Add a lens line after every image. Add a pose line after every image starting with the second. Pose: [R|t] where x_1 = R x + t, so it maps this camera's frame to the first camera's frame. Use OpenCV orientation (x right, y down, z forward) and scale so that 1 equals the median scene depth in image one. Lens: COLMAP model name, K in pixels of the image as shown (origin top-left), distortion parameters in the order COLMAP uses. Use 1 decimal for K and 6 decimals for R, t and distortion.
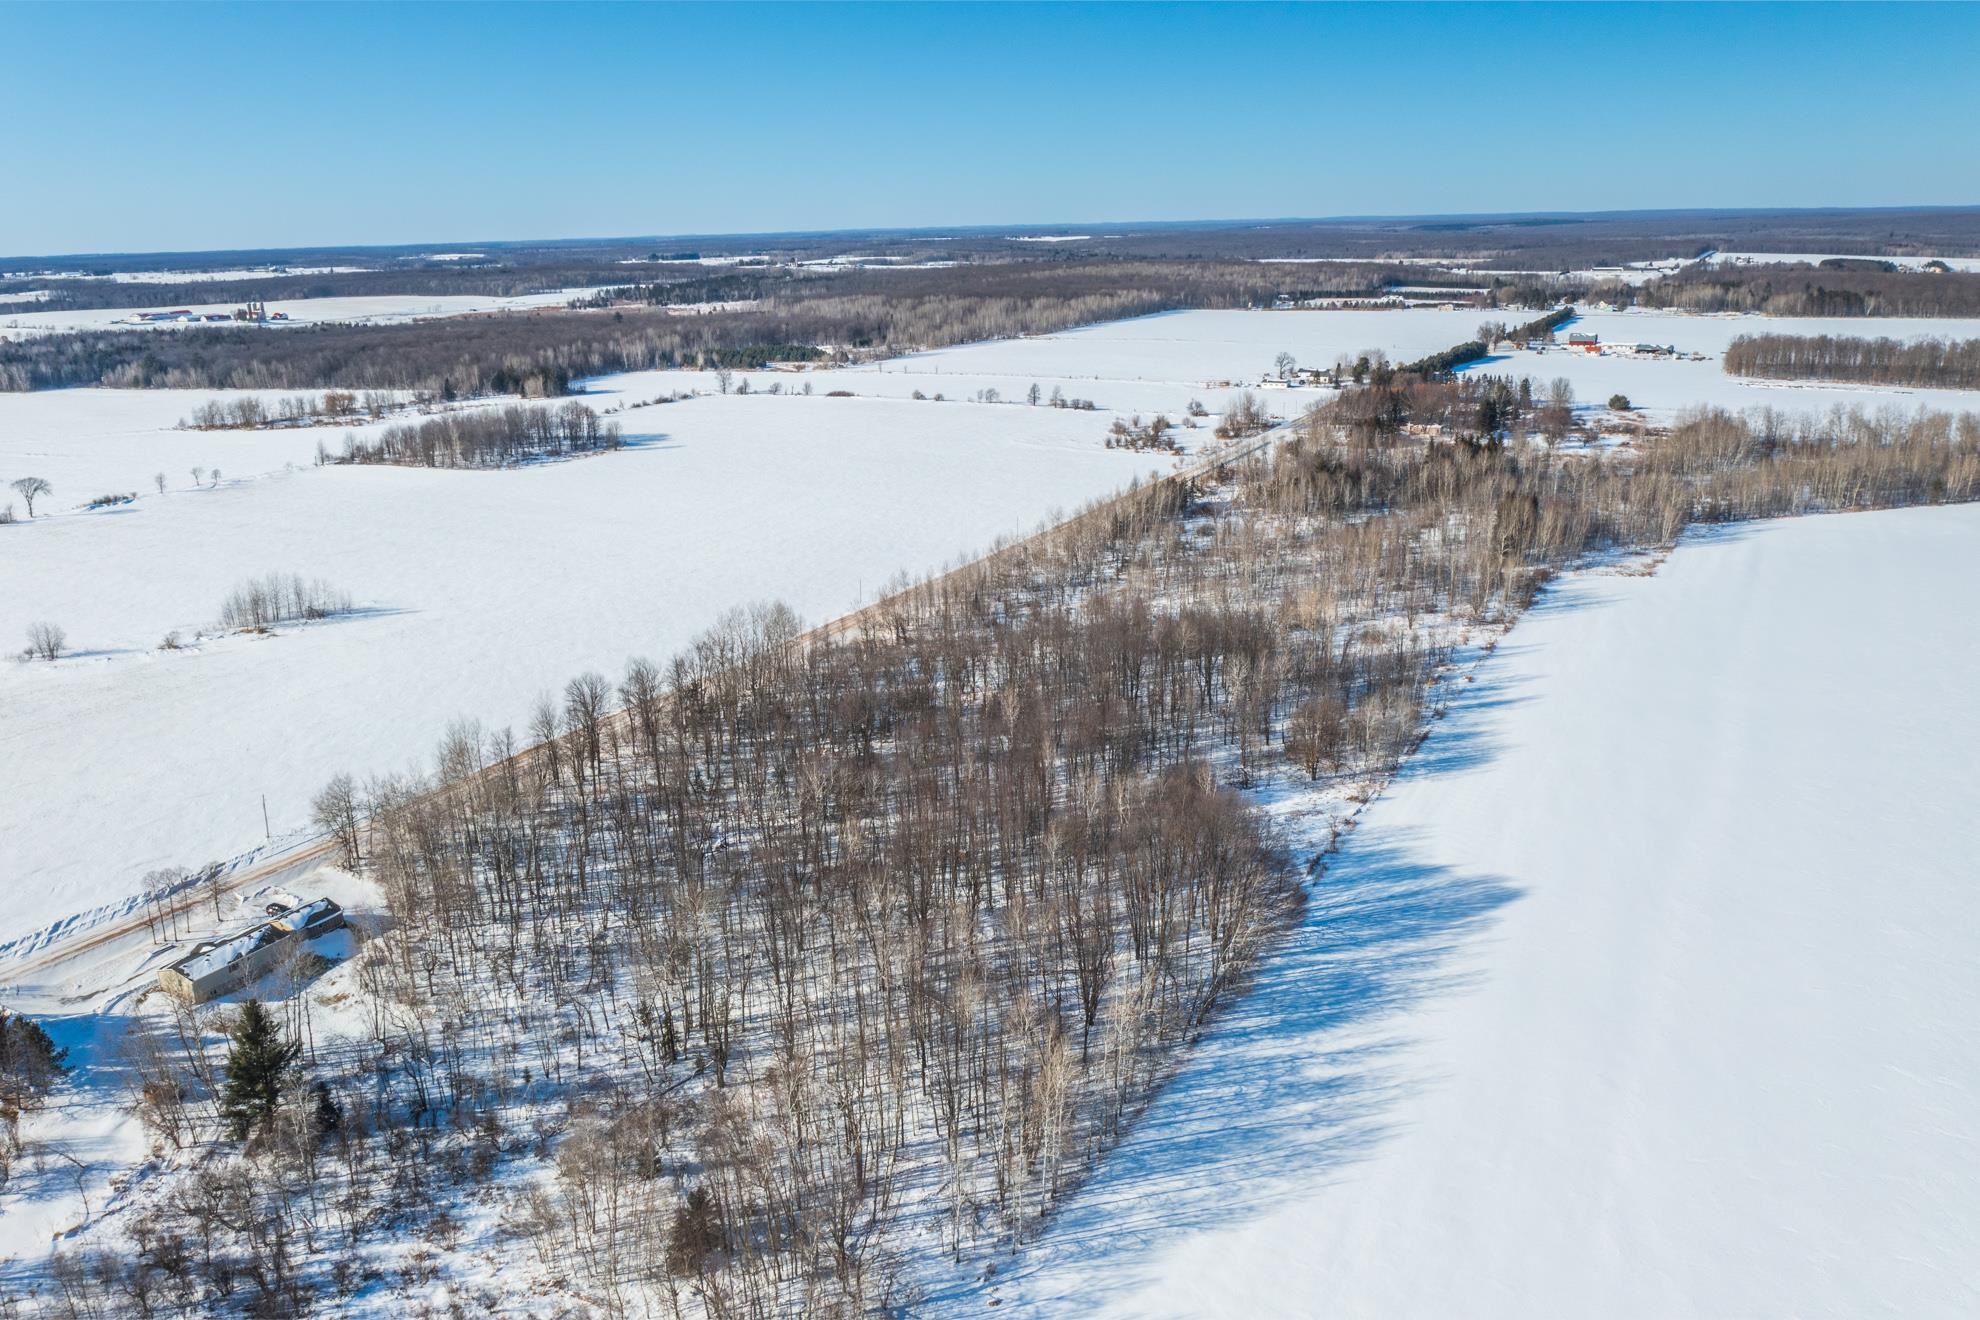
lens RADIAL K [[1559.5, 0, 996.0], [0, 1559.5, 674.2], [0, 0, 1]] dist [-0.024701, 0.014862]
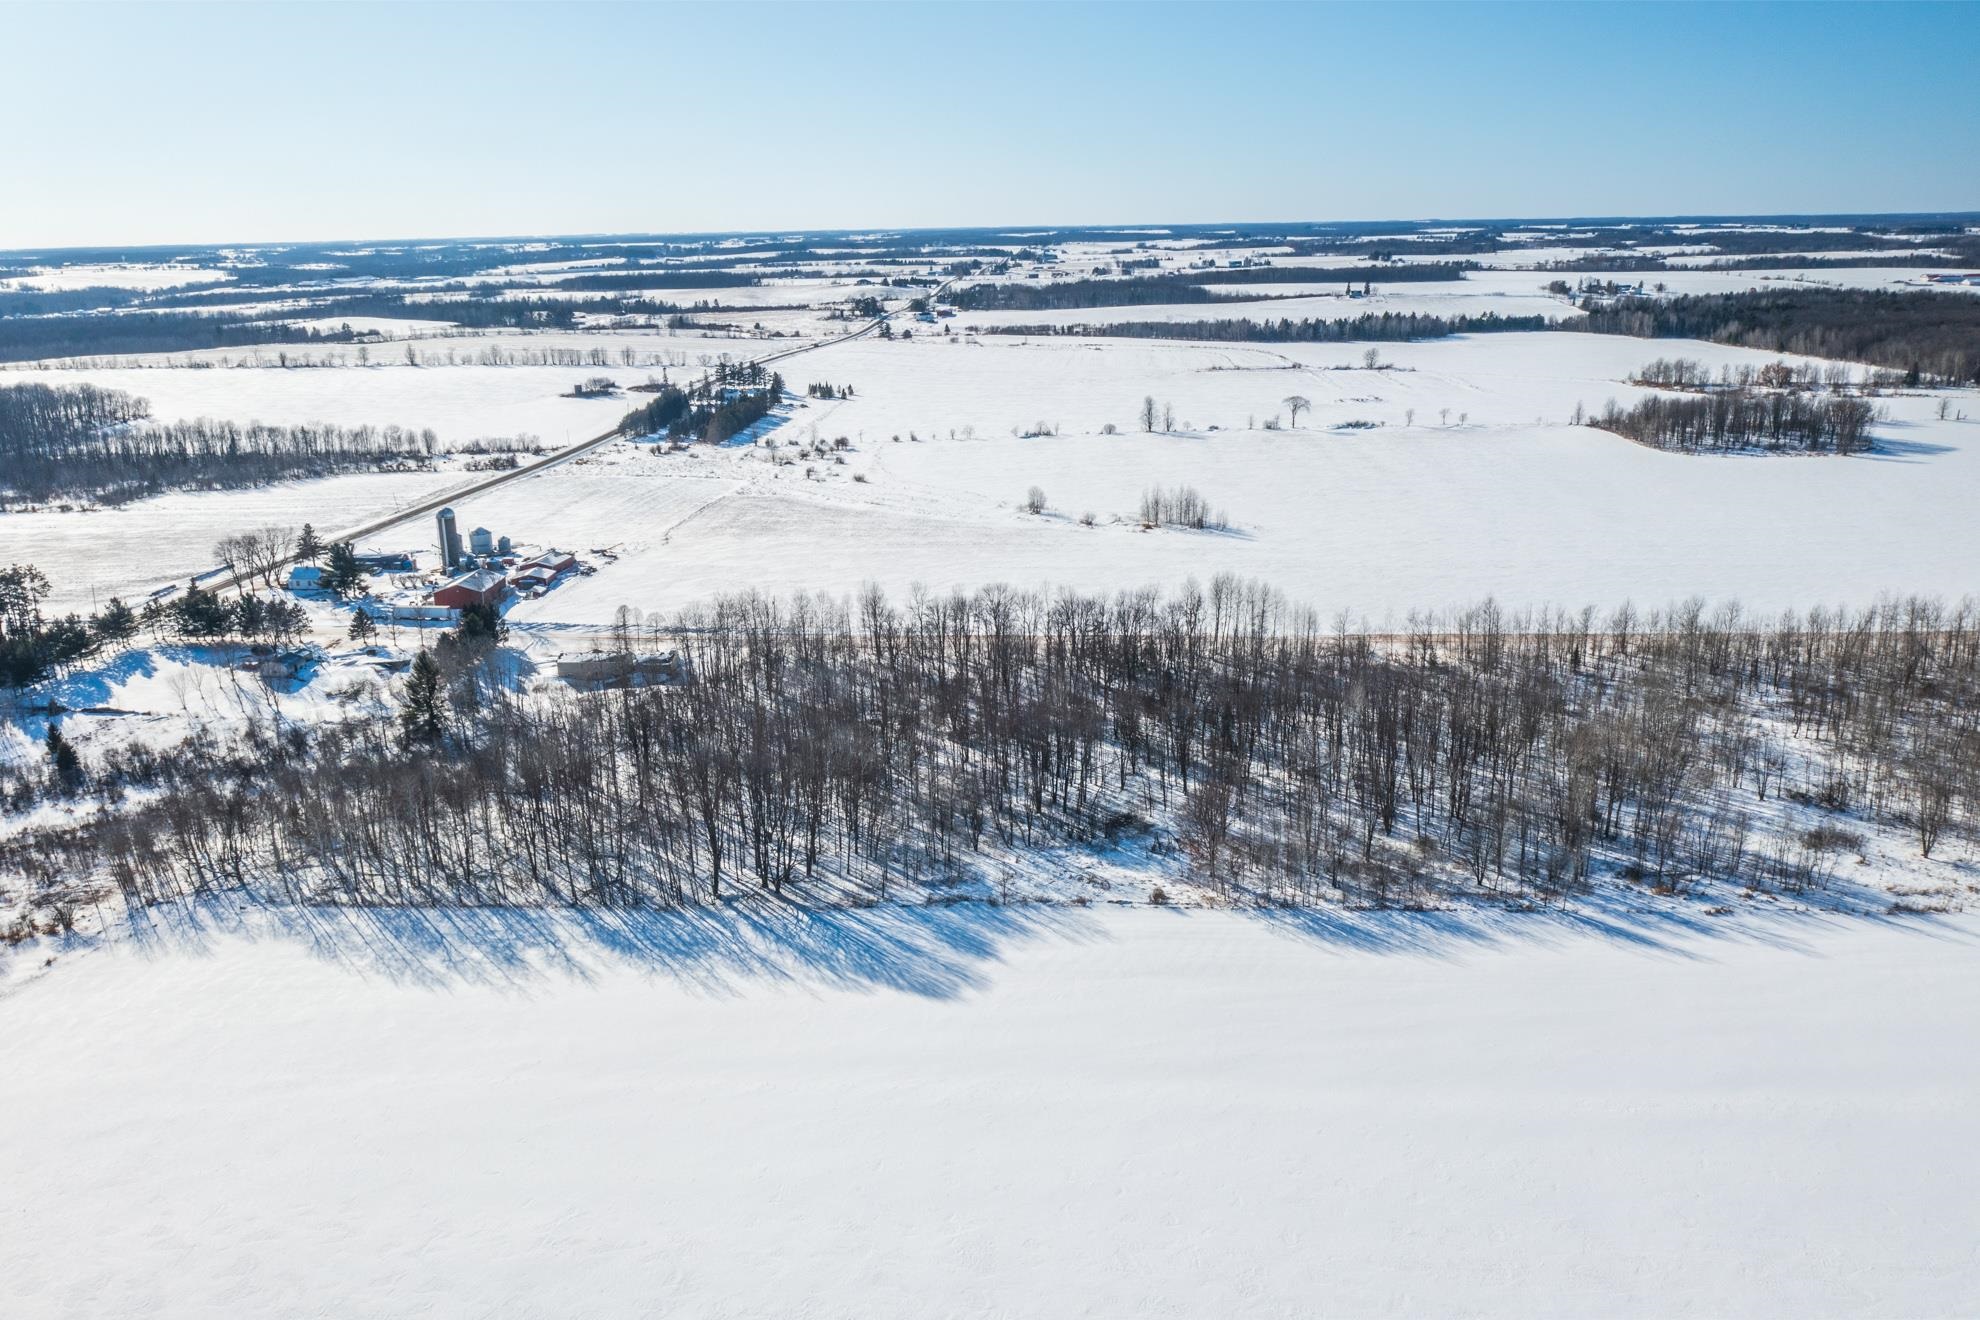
lens RADIAL K [[1559.5, 0, 993.2], [0, 1559.5, 654.2], [0, 0, 1]] dist [-0.024701, 0.014862]
pose [[0.404595, 0.262047, -0.876147, 0.230574], [-0.247559, 0.953678, 0.170916, -0.043499], [0.880350, 0.147747, 0.450726, 0.129155]]
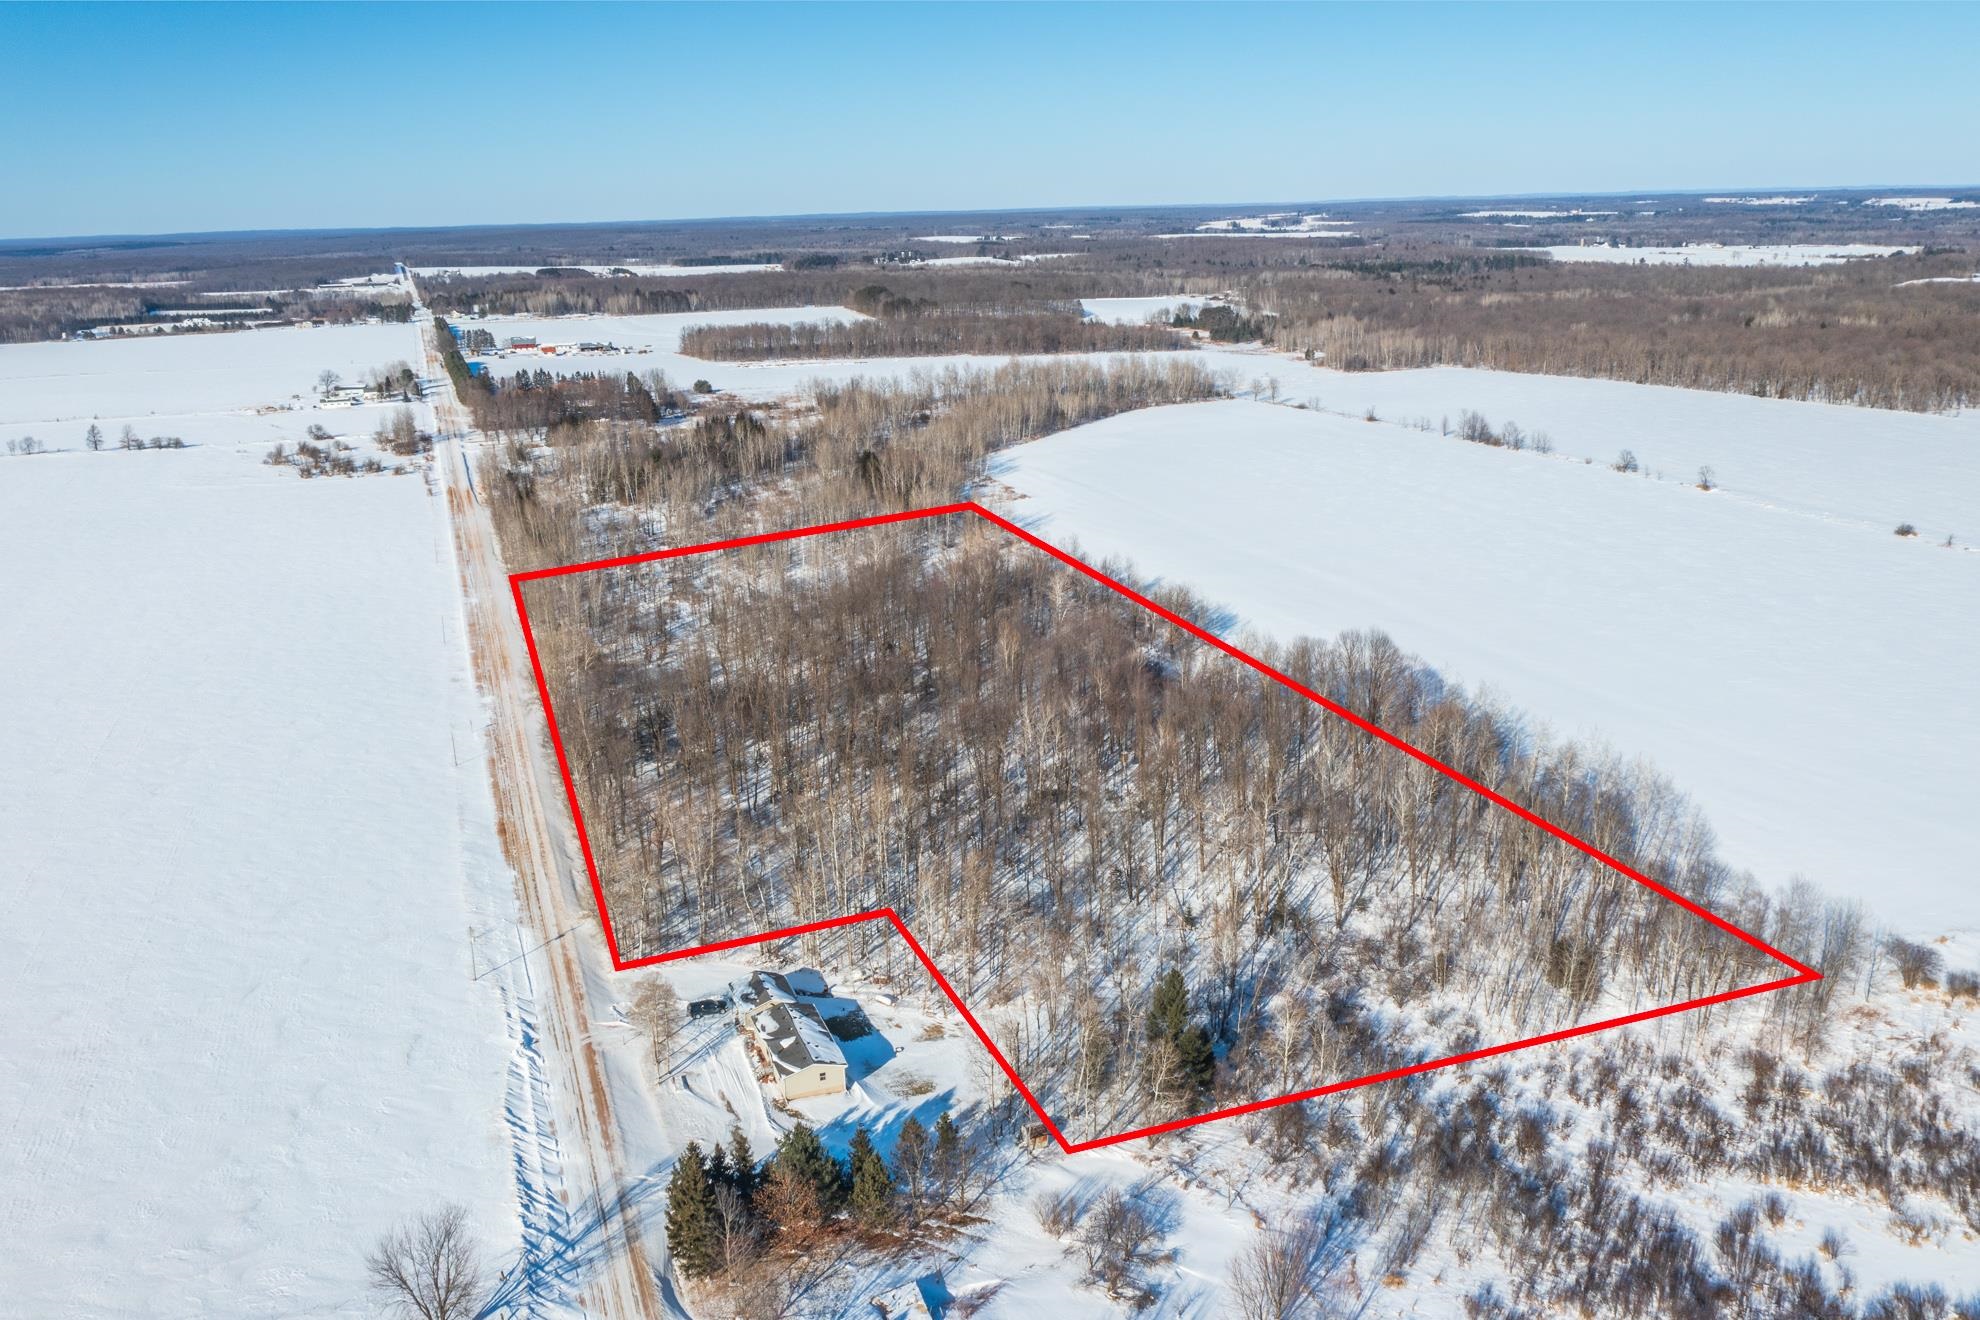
lens RADIAL K [[1559.5, 0, 999.8], [0, 1559.5, 650.8], [0, 0, 1]] dist [-0.024701, 0.014862]
pose [[0.665426, -0.198681, 0.719538, -0.205879], [0.217844, 0.973654, 0.067387, -0.012830], [-0.713970, 0.111906, 0.691176, 0.062945]]
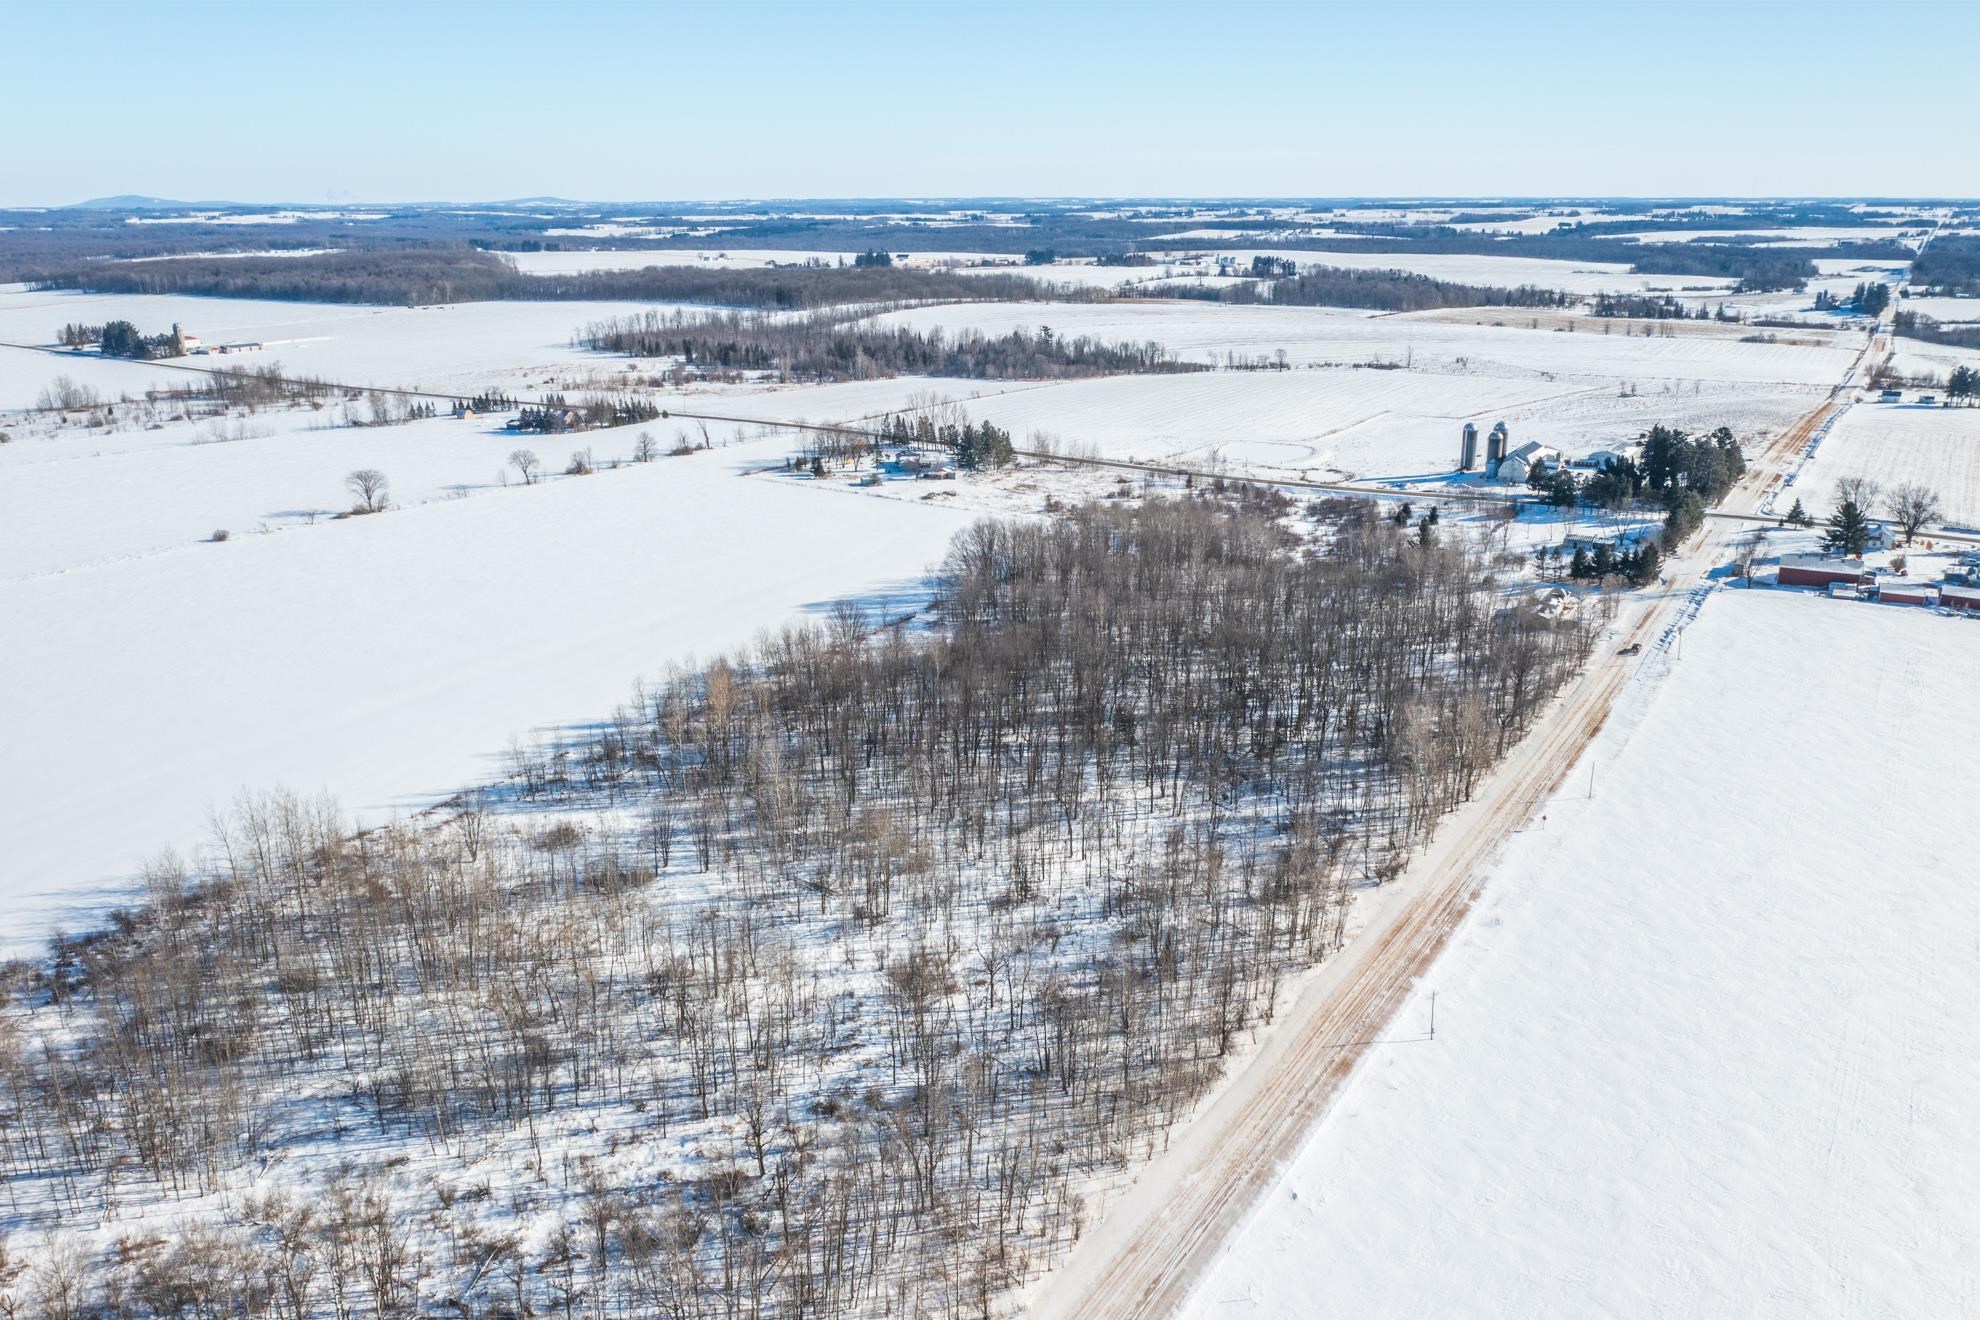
lens RADIAL K [[1559.5, 0, 998.3], [0, 1559.5, 668.9], [0, 0, 1]] dist [-0.024701, 0.014862]
pose [[-0.998232, 0.013308, 0.057921, 0.005174], [0.042836, 0.836679, 0.546016, -0.155127], [-0.041195, 0.547532, -0.835770, 0.527956]]
